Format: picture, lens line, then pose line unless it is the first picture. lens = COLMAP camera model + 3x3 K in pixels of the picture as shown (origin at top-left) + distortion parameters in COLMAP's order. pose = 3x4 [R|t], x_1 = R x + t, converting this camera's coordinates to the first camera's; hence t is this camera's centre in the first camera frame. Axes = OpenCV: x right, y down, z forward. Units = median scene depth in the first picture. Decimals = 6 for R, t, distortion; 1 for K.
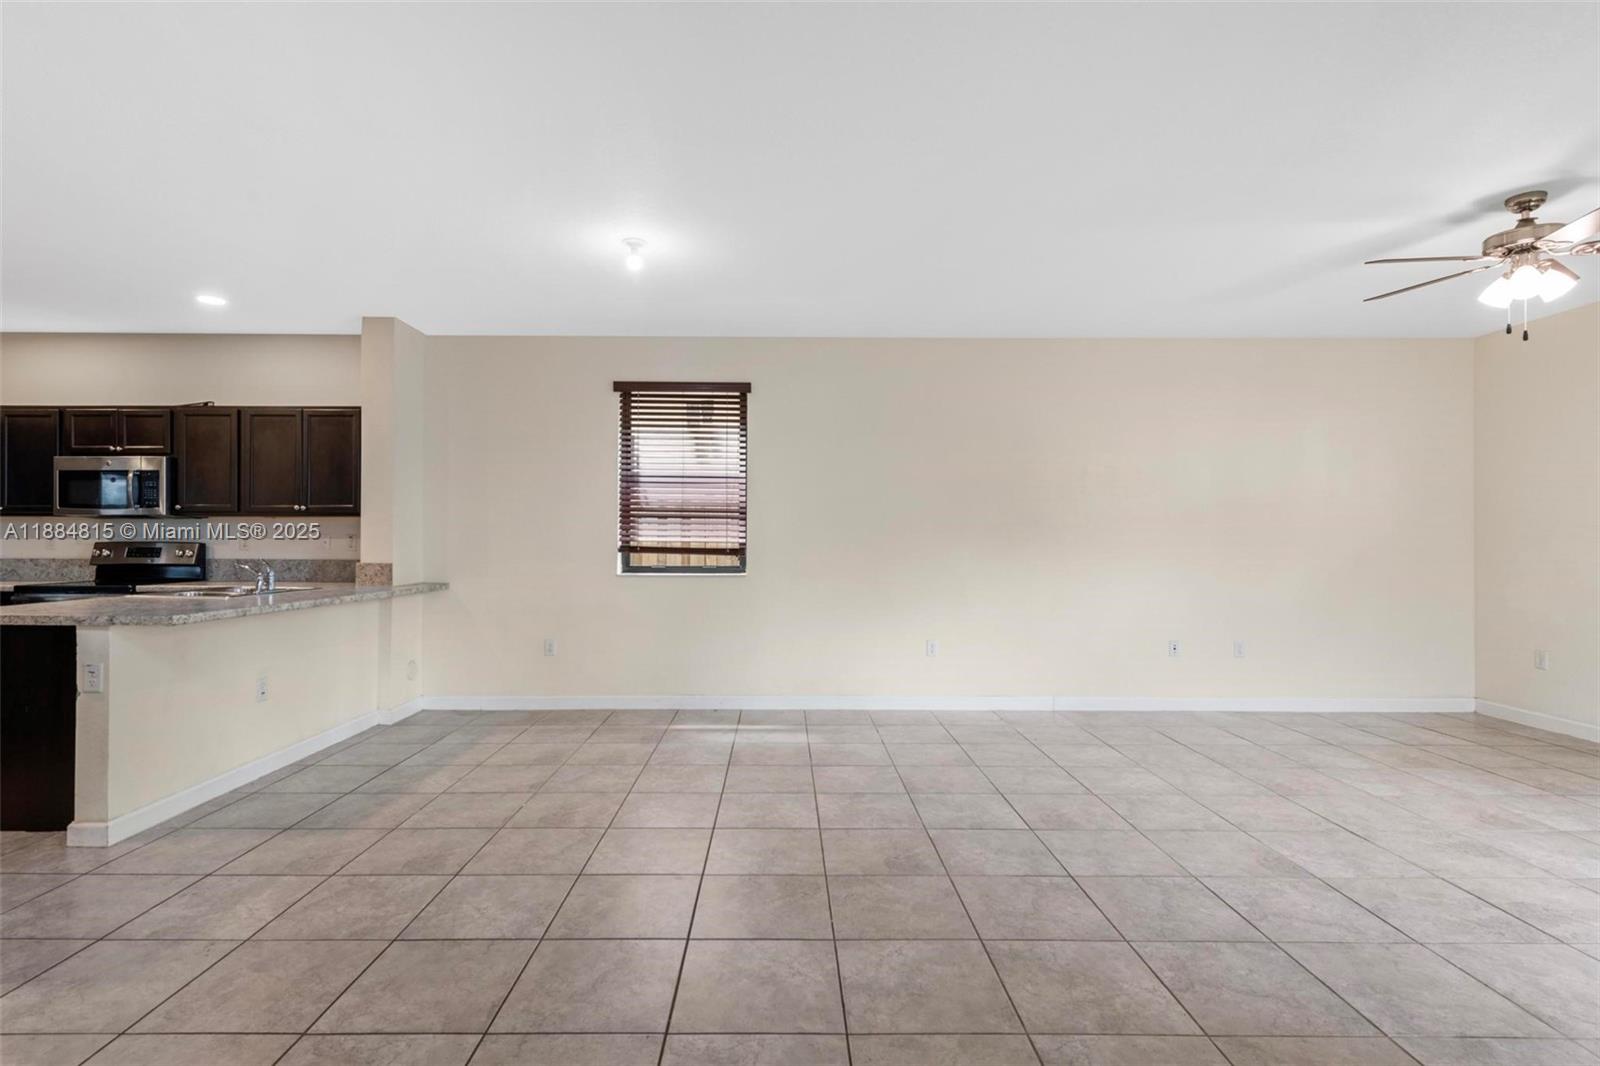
lens RADIAL K [[762.6, 0, 777.3], [0, 762.6, 533.0], [0, 0, 1]] dist [0.009610, -0.004322]
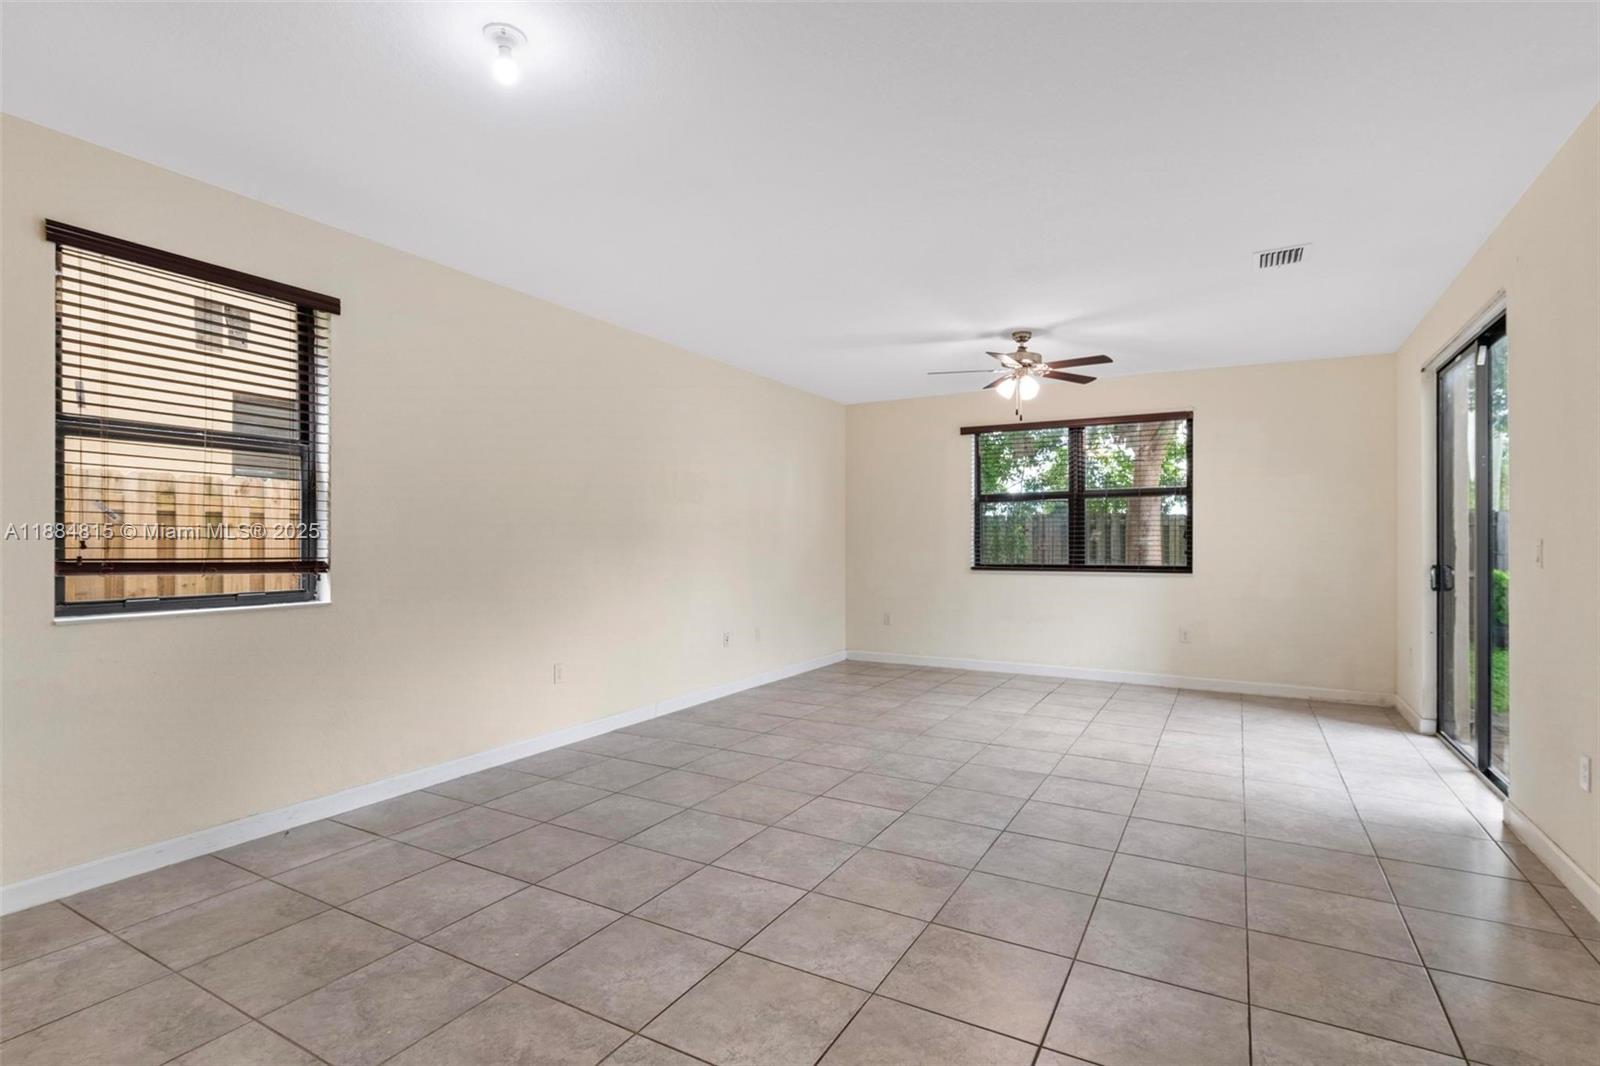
lens RADIAL K [[762.6, 0, 796.8], [0, 762.6, 527.3], [0, 0, 1]] dist [0.009610, -0.004322]
pose [[0.497543, 0.012974, 0.867342, -0.426927], [0.000357, 0.999885, -0.015162, 0.002486], [-0.867439, 0.007854, 0.497481, 0.374280]]
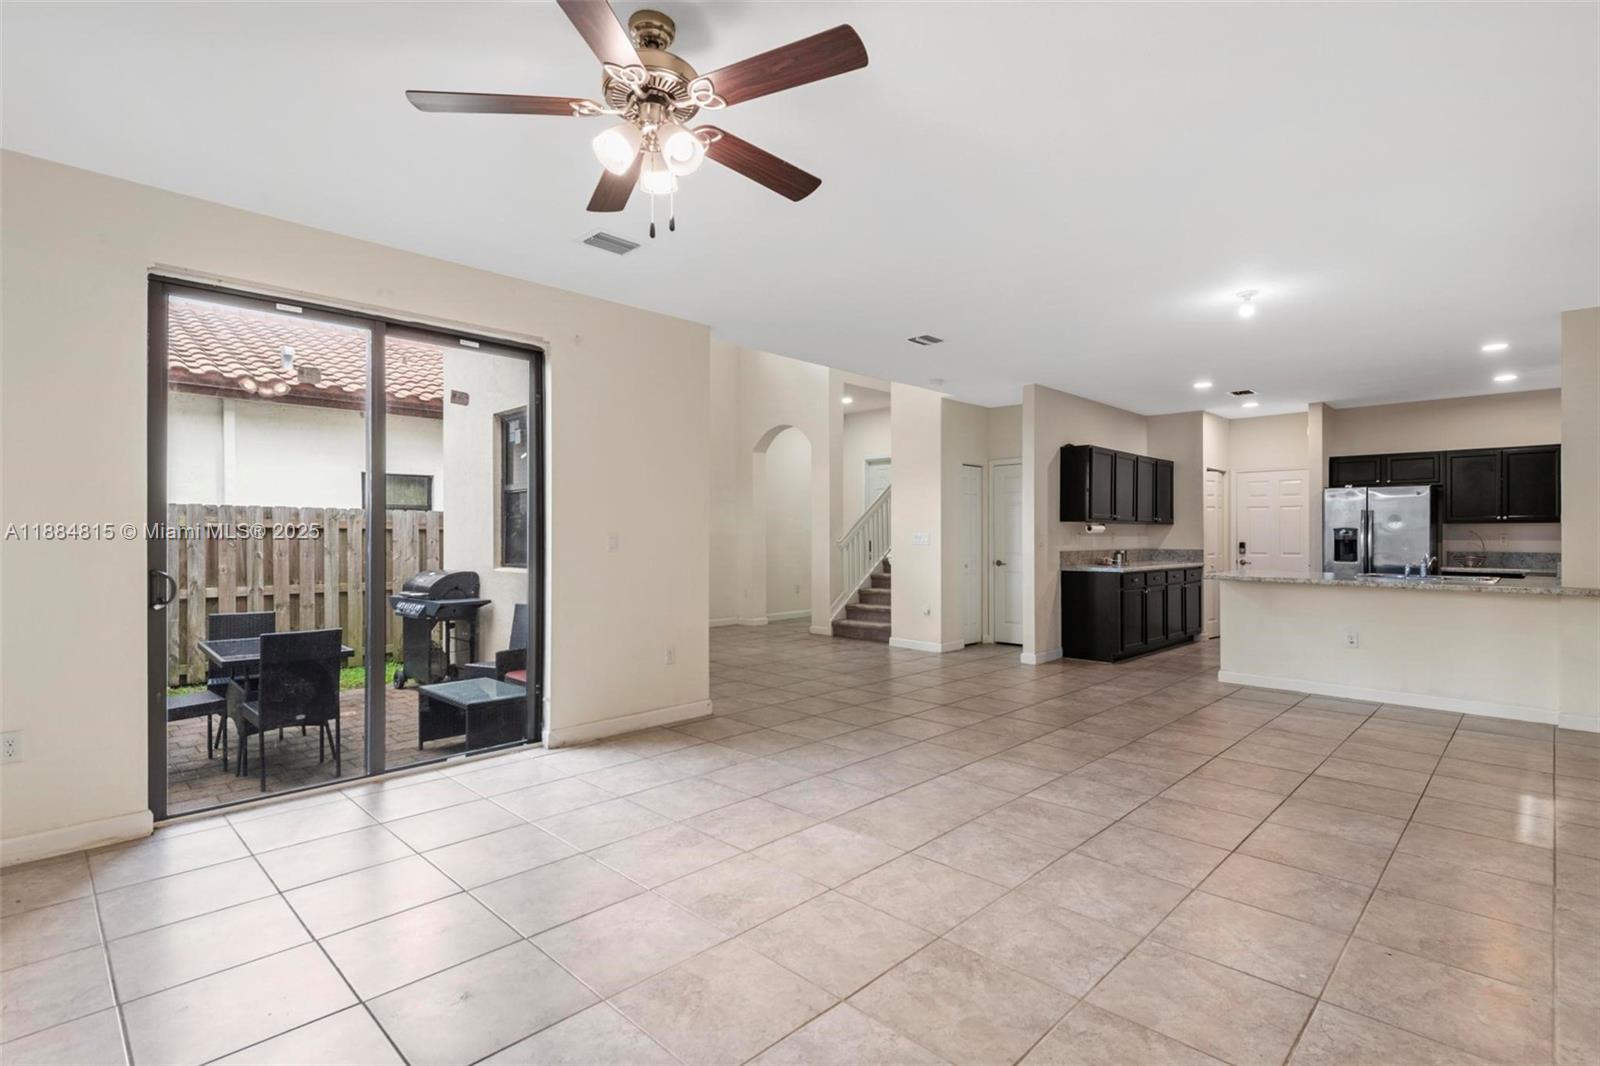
lens RADIAL K [[762.6, 0, 801.0], [0, 762.6, 532.6], [0, 0, 1]] dist [0.009610, -0.004322]
pose [[-0.697720, -0.006661, -0.716340, 0.851880], [-0.000933, 0.999964, -0.008389, 0.008960], [0.716370, -0.005185, -0.697701, 0.971731]]
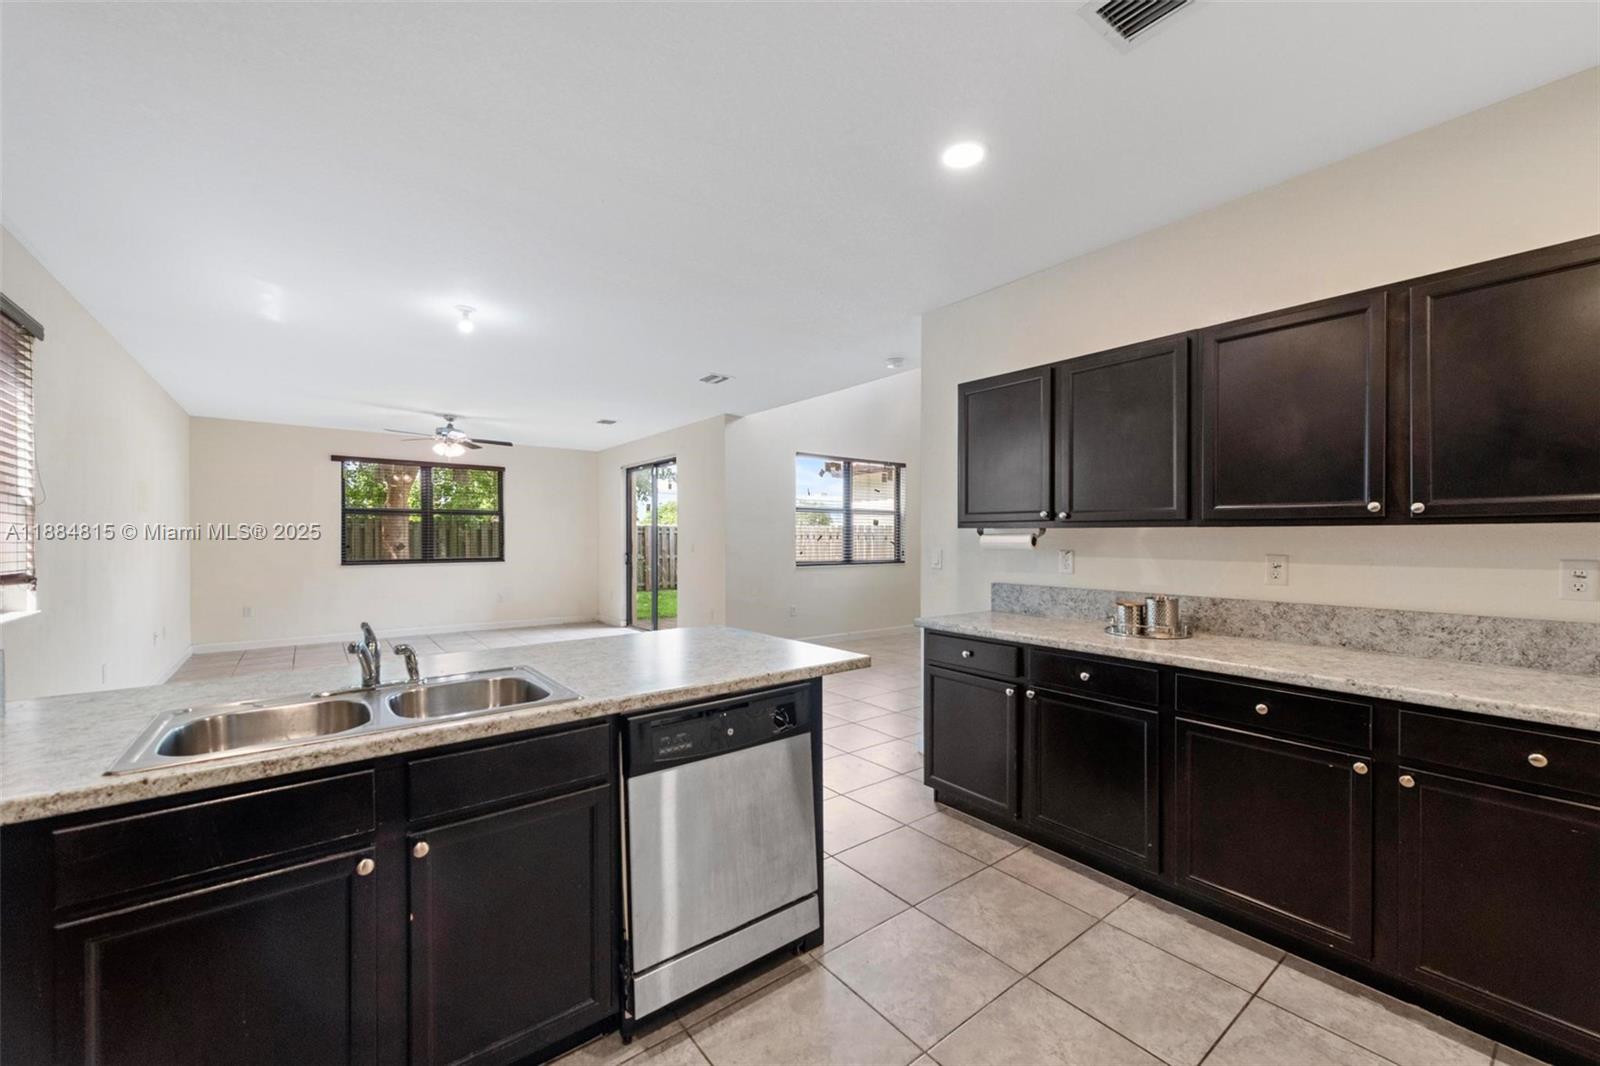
lens RADIAL K [[630.4, 0, 814.0], [0, 630.4, 541.0], [0, 0, 1]] dist [0.010981, -0.000239]
pose [[-0.625747, -0.008414, 0.779981, -0.968640], [-0.006000, 0.999964, 0.005973, -0.015516], [-0.780003, -0.000942, -0.625775, 0.873545]]
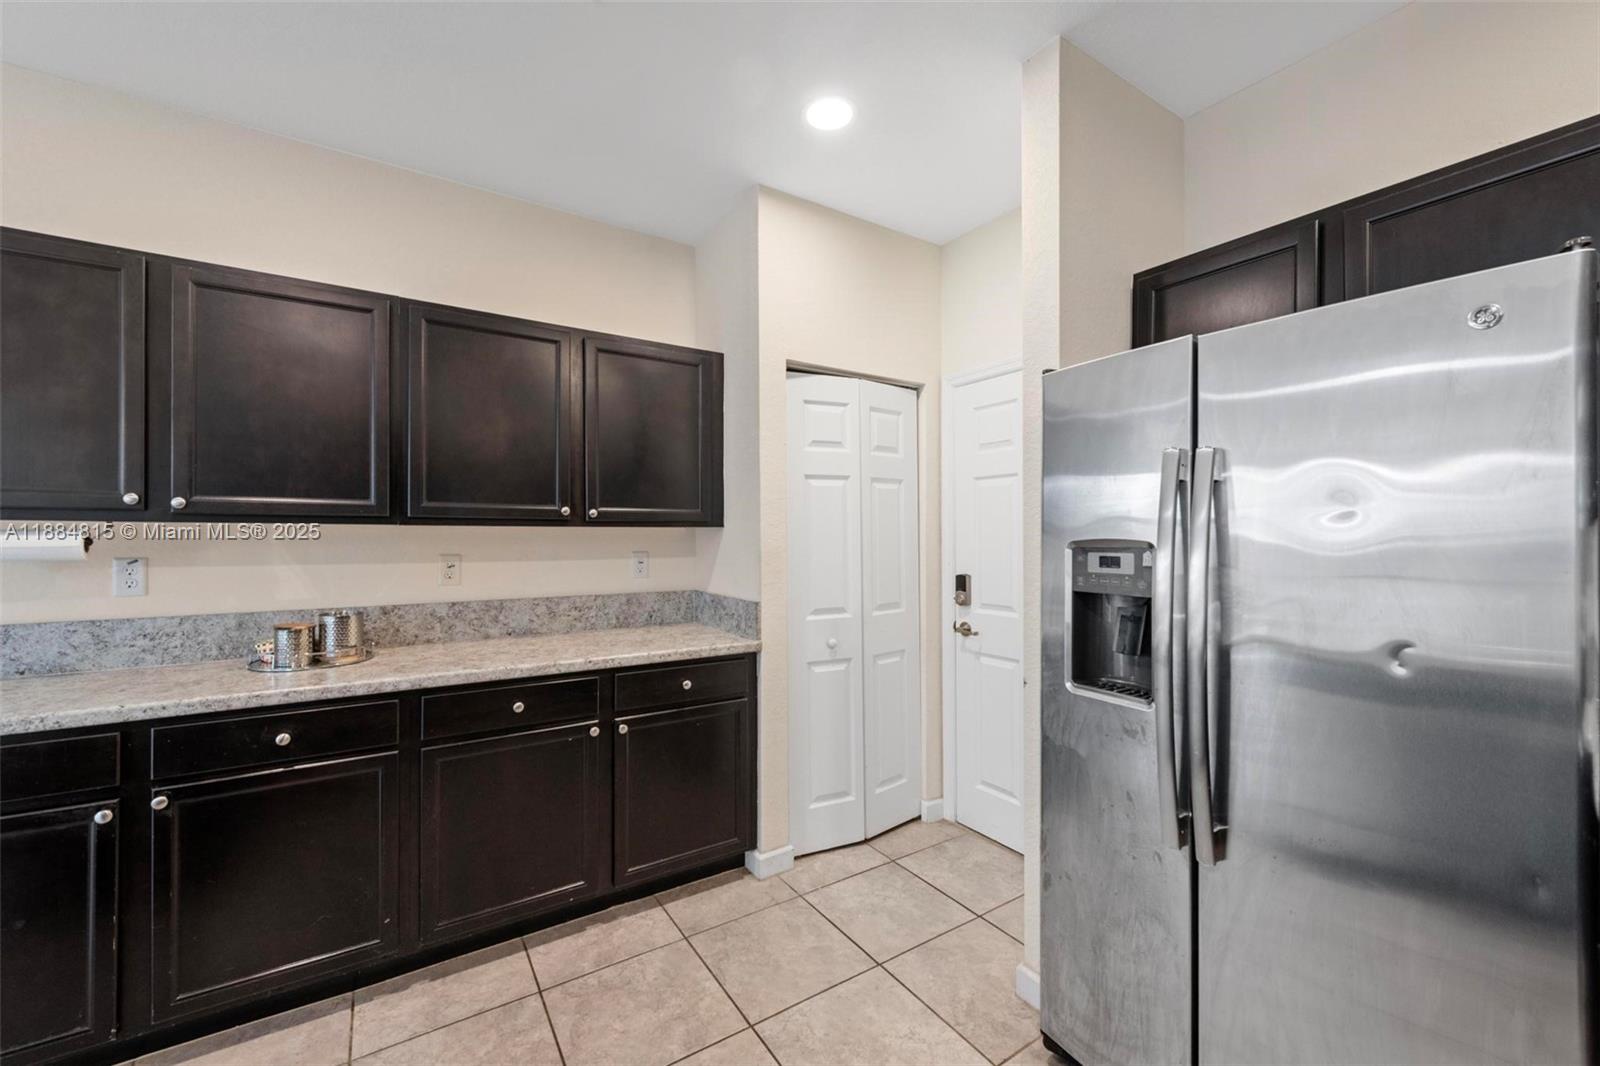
lens RADIAL K [[667.5, 0, 781.9], [0, 667.5, 535.9], [0, 0, 1]] dist [0.016835, -0.001666]
pose [[-0.838512, -0.001405, -0.544881, -0.755701], [0.000635, 0.999993, -0.003555, -0.015791], [0.544883, -0.003327, -0.838506, 0.851160]]
